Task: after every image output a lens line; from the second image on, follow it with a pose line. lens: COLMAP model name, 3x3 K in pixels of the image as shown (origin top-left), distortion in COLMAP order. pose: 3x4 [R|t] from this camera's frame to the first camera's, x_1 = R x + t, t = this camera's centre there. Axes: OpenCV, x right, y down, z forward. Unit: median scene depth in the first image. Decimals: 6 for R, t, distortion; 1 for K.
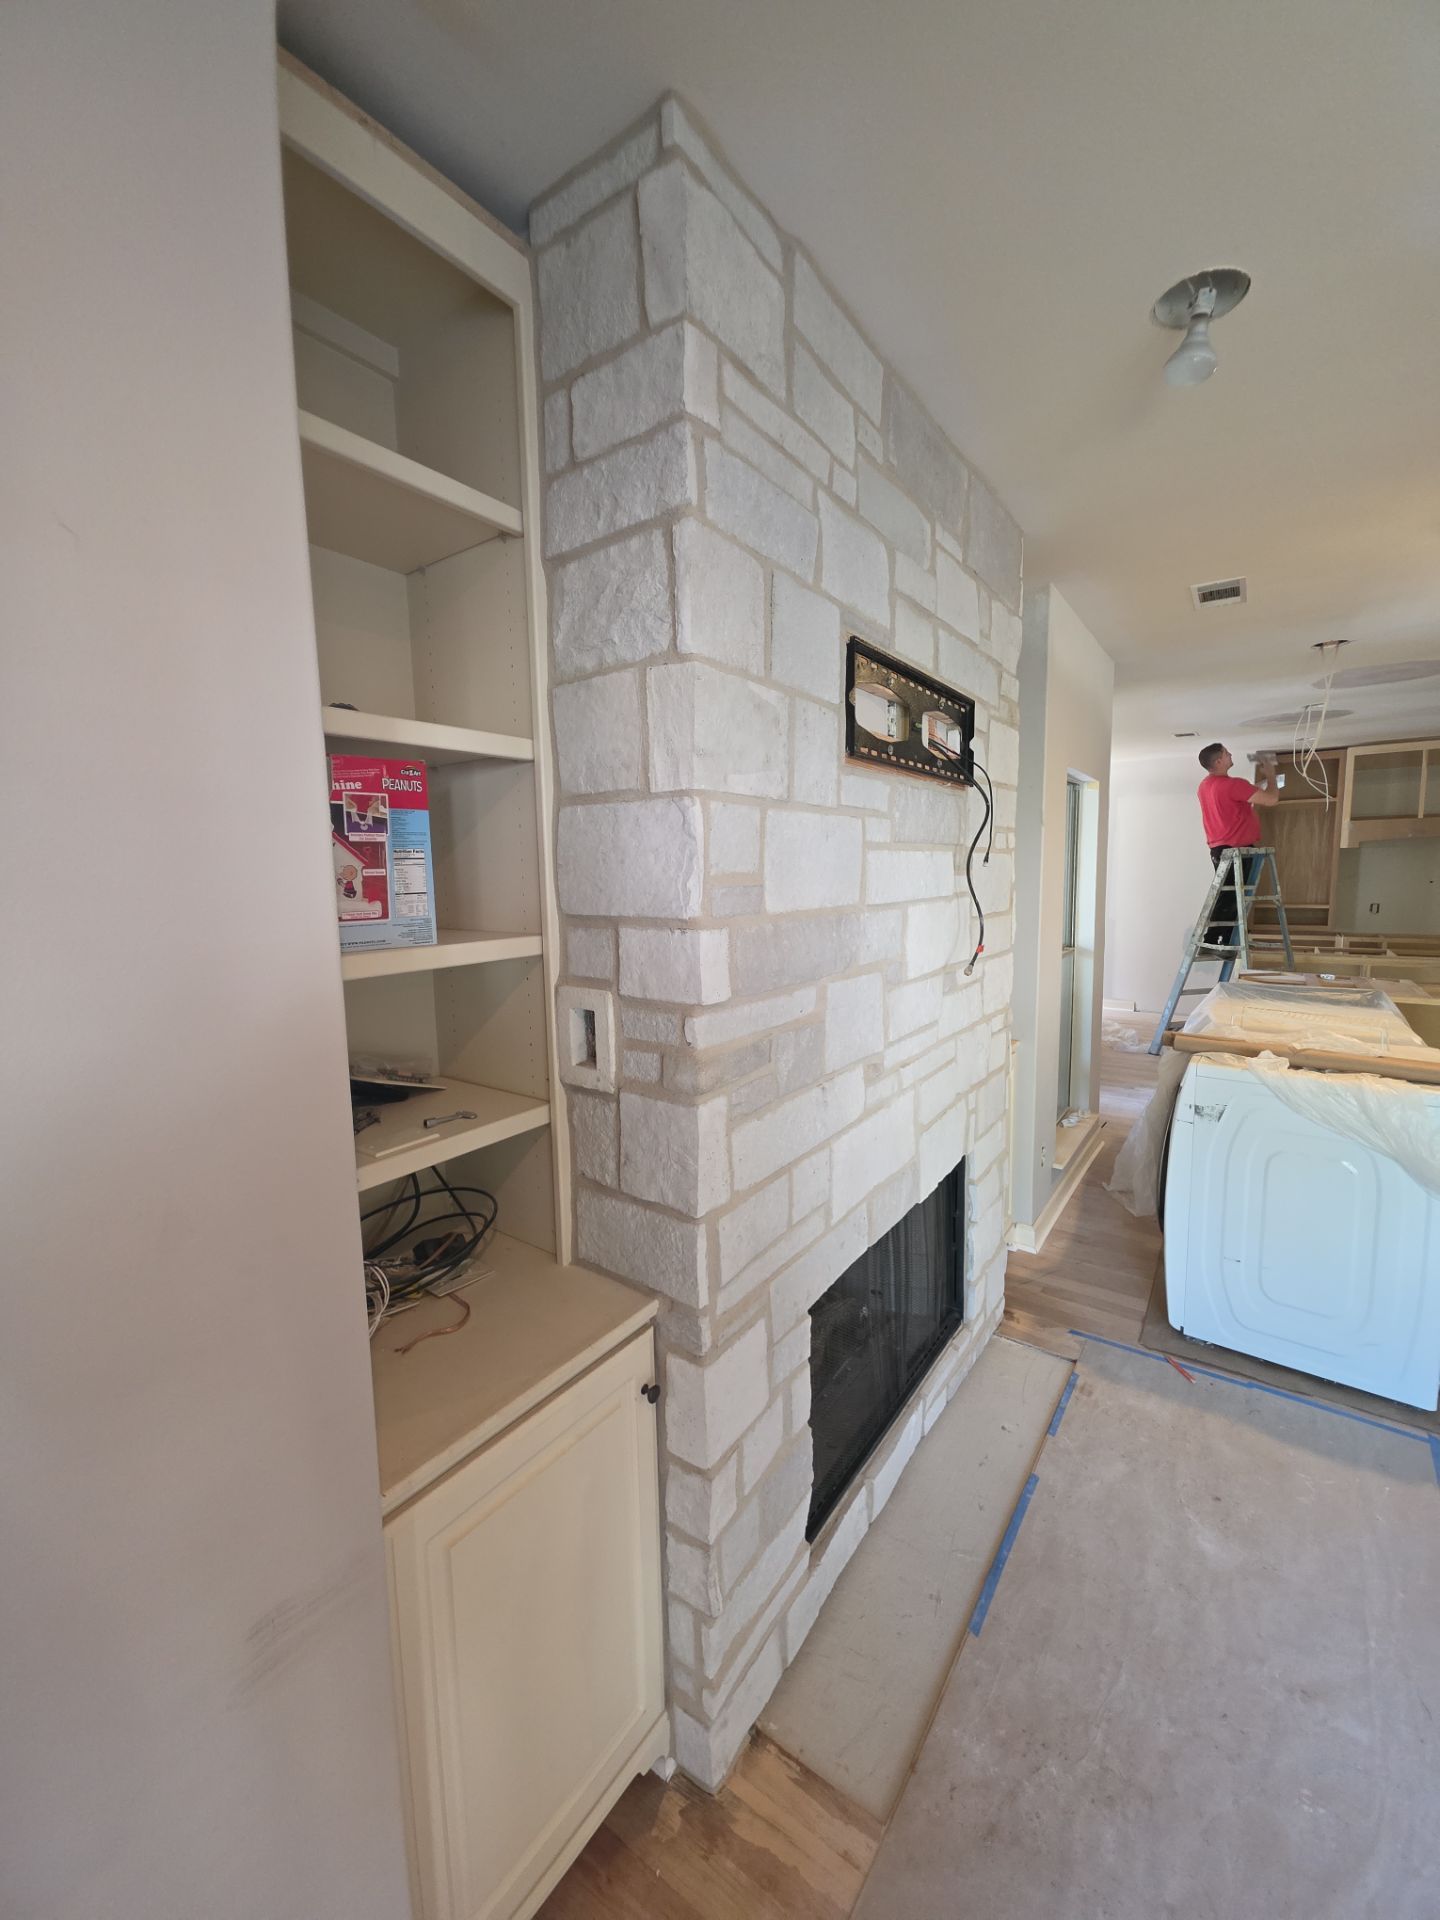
lens RADIAL K [[767.8, 0, 728.8], [0, 767.8, 955.7], [0, 0, 1]] dist [0.002918, -0.000118]
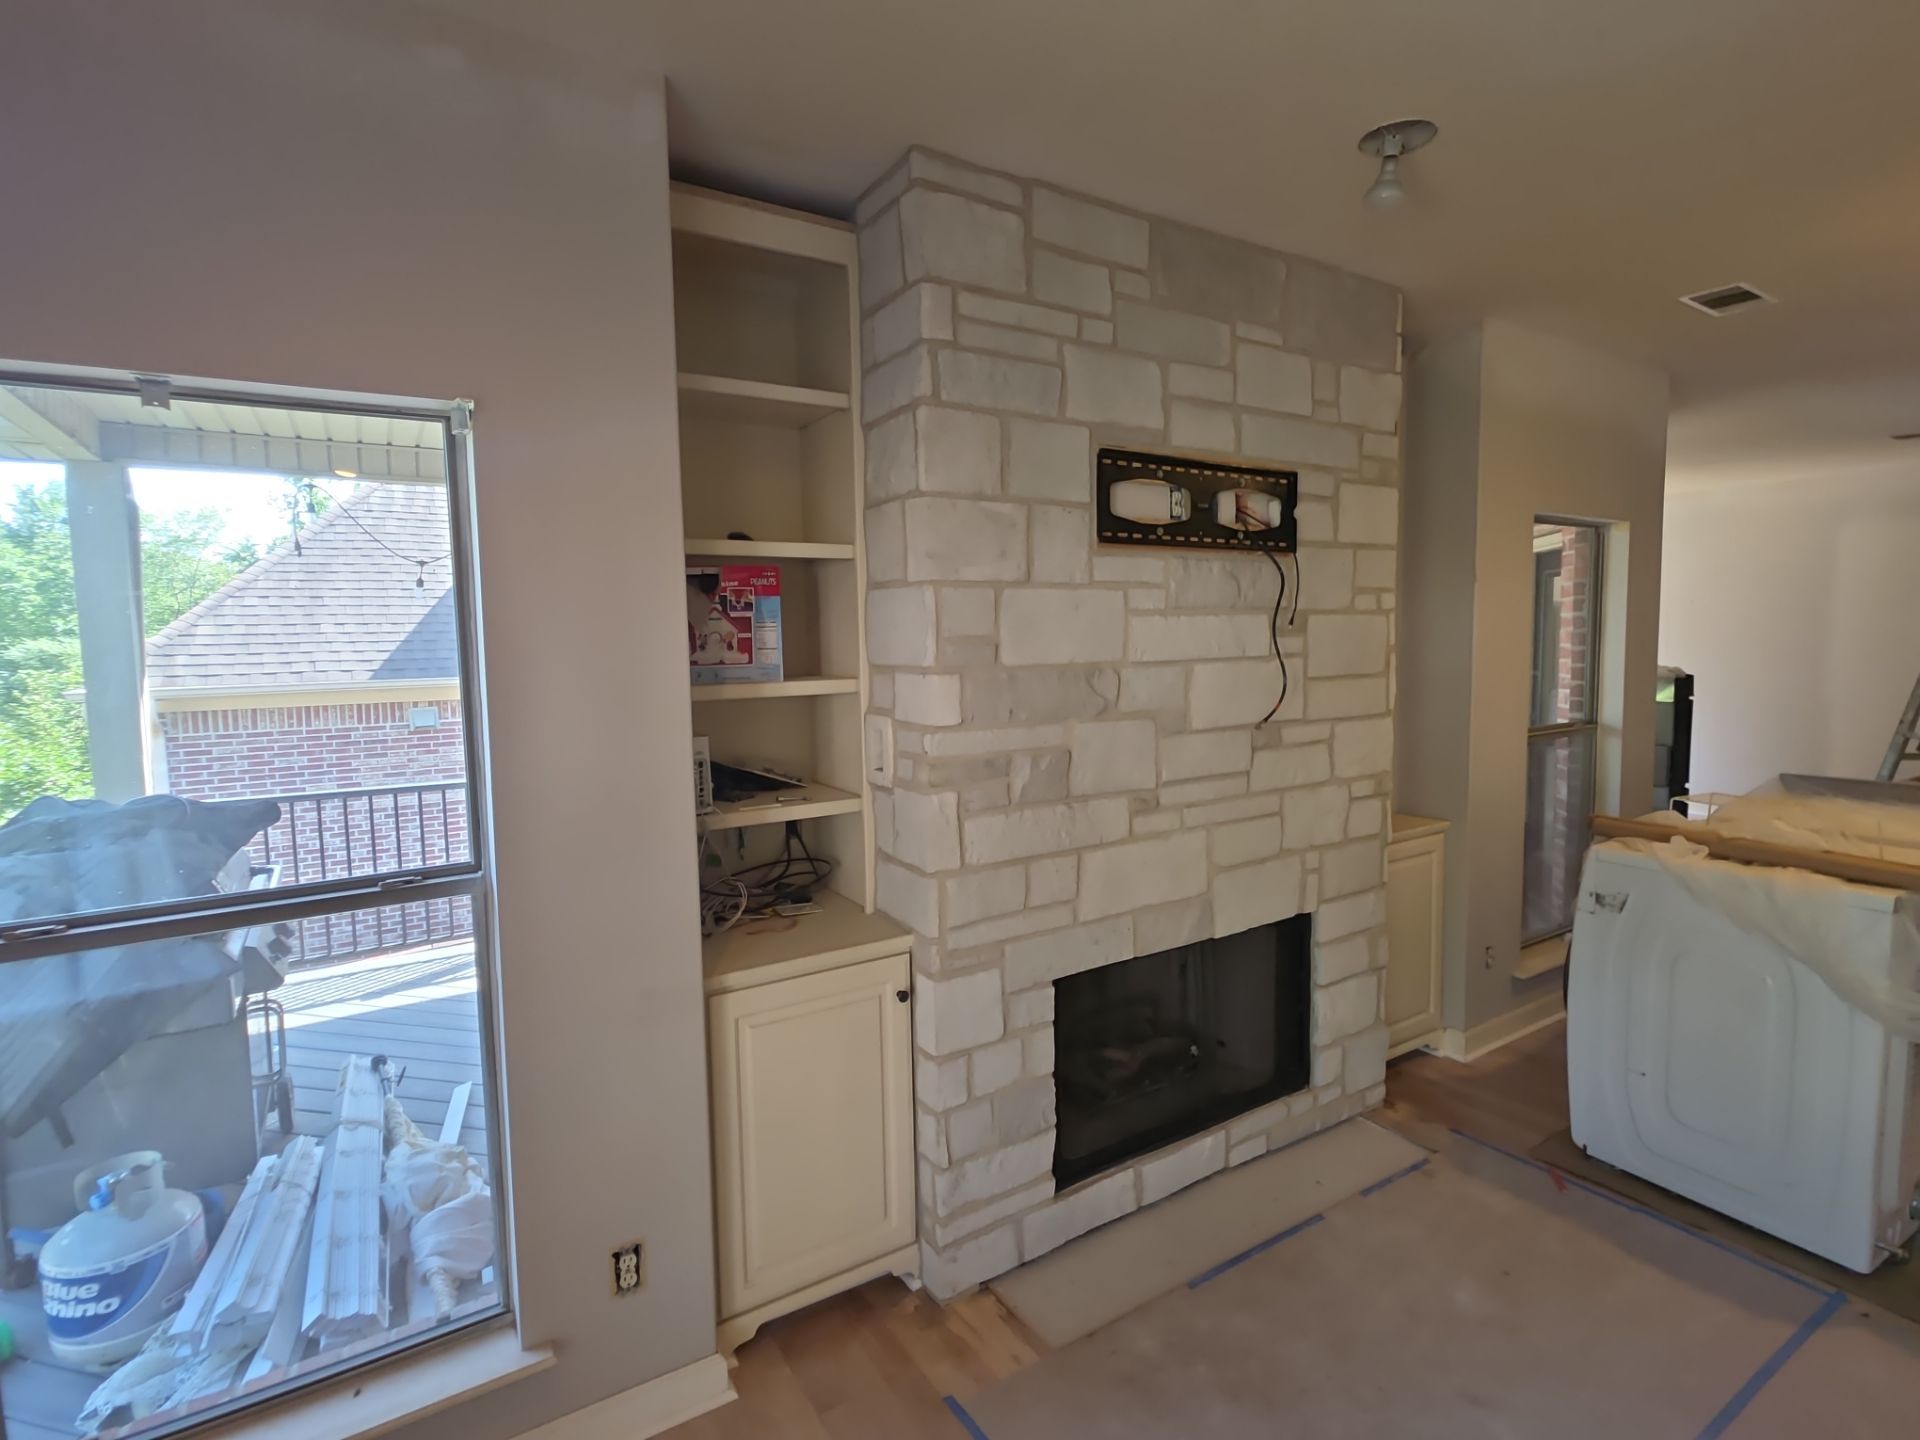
lens RADIAL K [[930.9, 0, 954.2], [0, 930.9, 713.0], [0, 0, 1]] dist [0.010836, -0.005665]
pose [[0.922287, 0.032506, -0.385136, 0.575554], [-0.040718, 0.999084, -0.013185, 0.051976], [0.384354, 0.027842, 0.922766, -0.525081]]
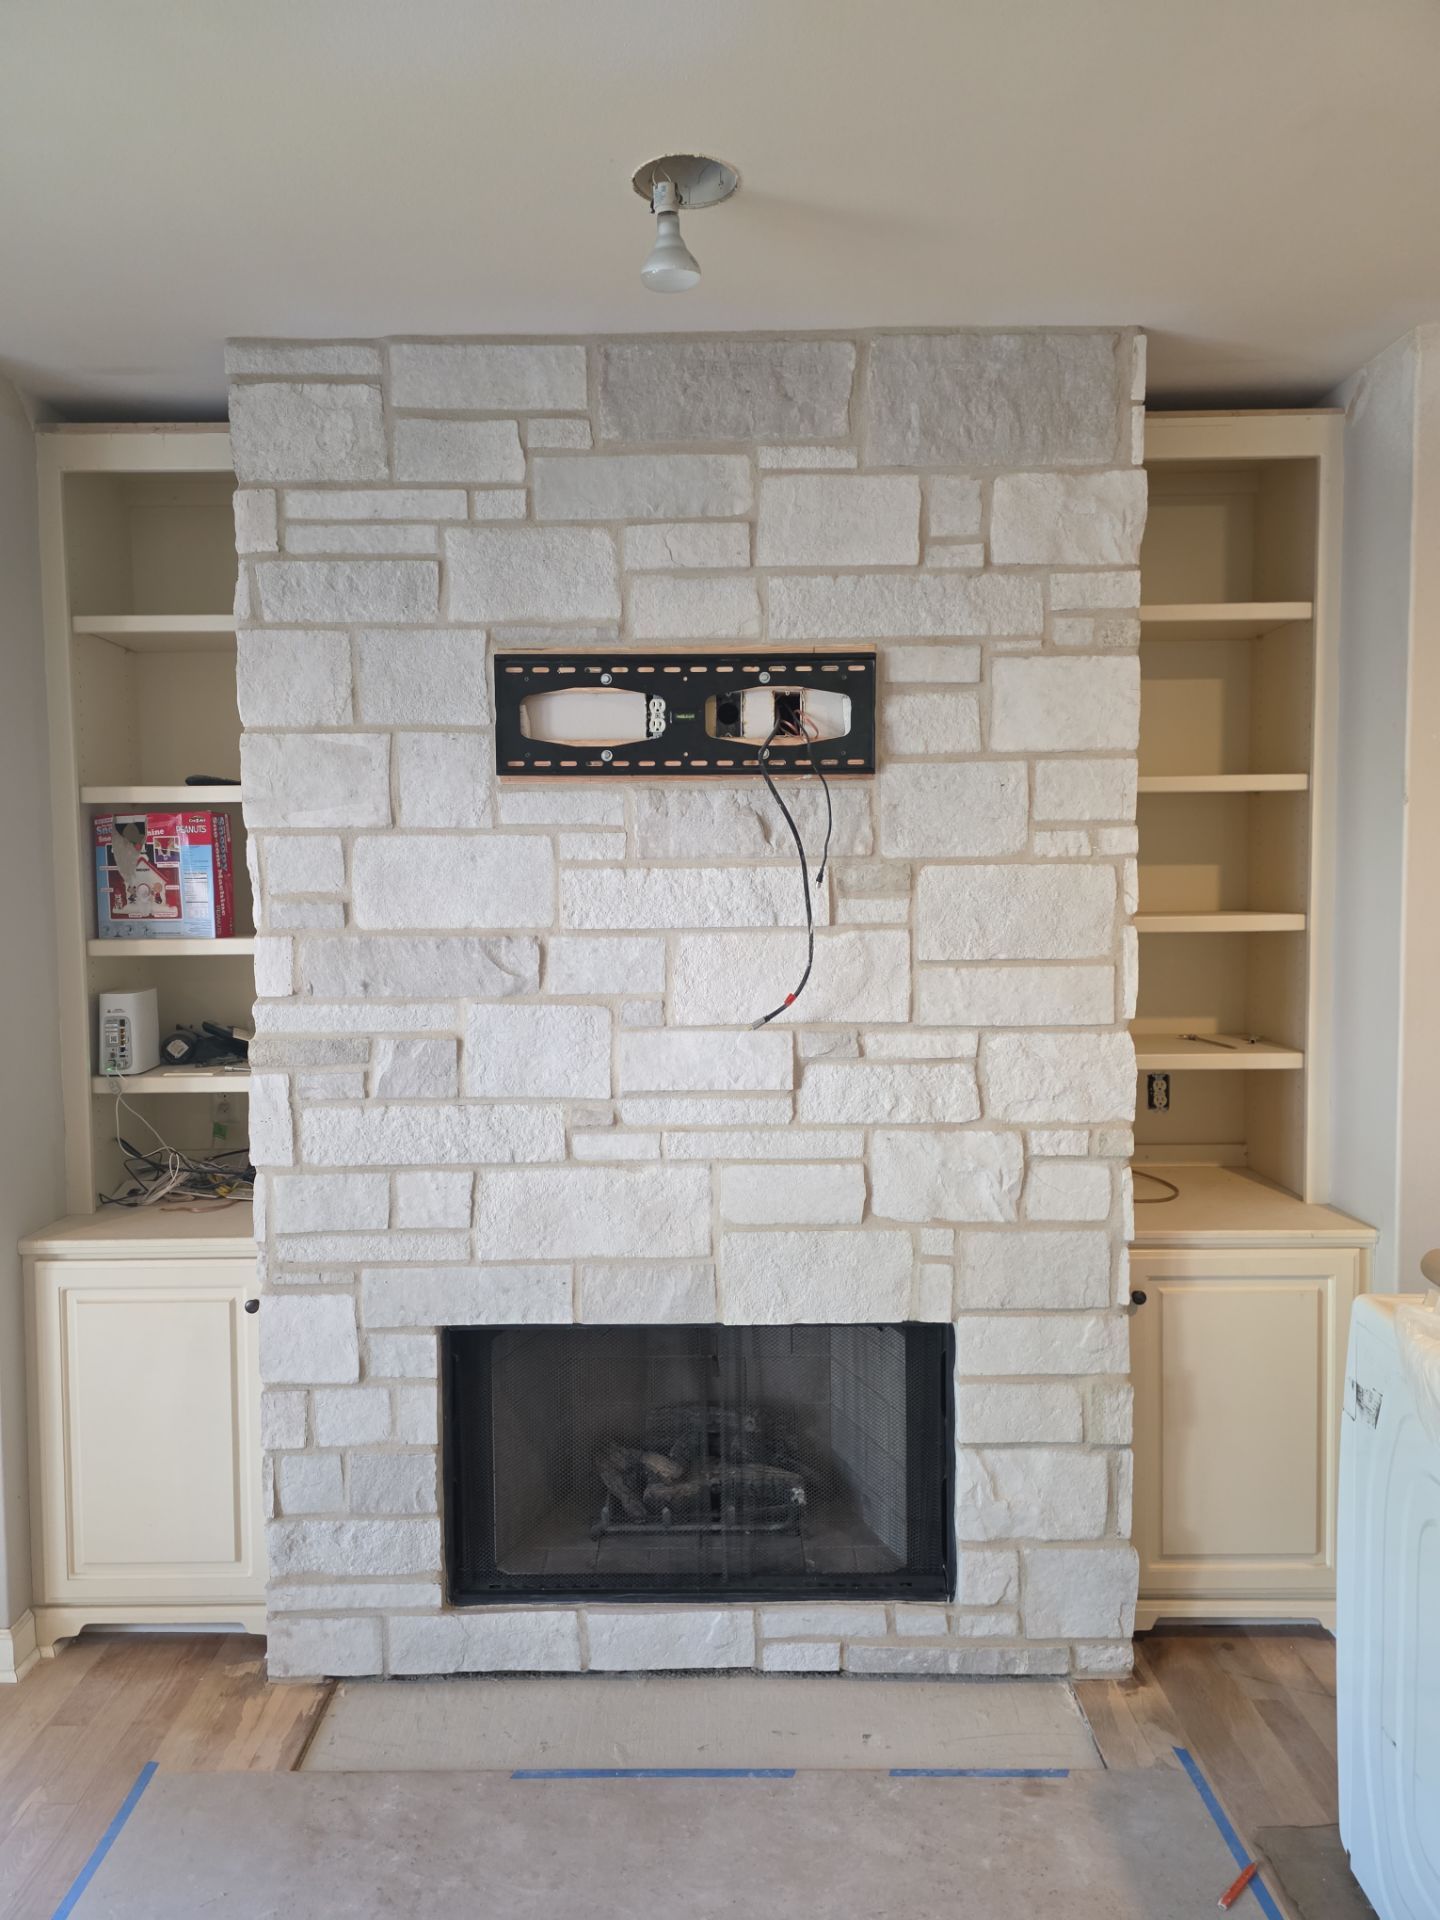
lens RADIAL K [[1279.6, 0, 698.1], [0, 1279.6, 953.9], [0, 0, 1]] dist [0.065449, -0.057006]
pose [[0.574597, 0.060052, -0.816230, 1.783095], [-0.091792, 0.995741, 0.008641, -0.075783], [0.813273, 0.069958, 0.577662, 0.299830]]
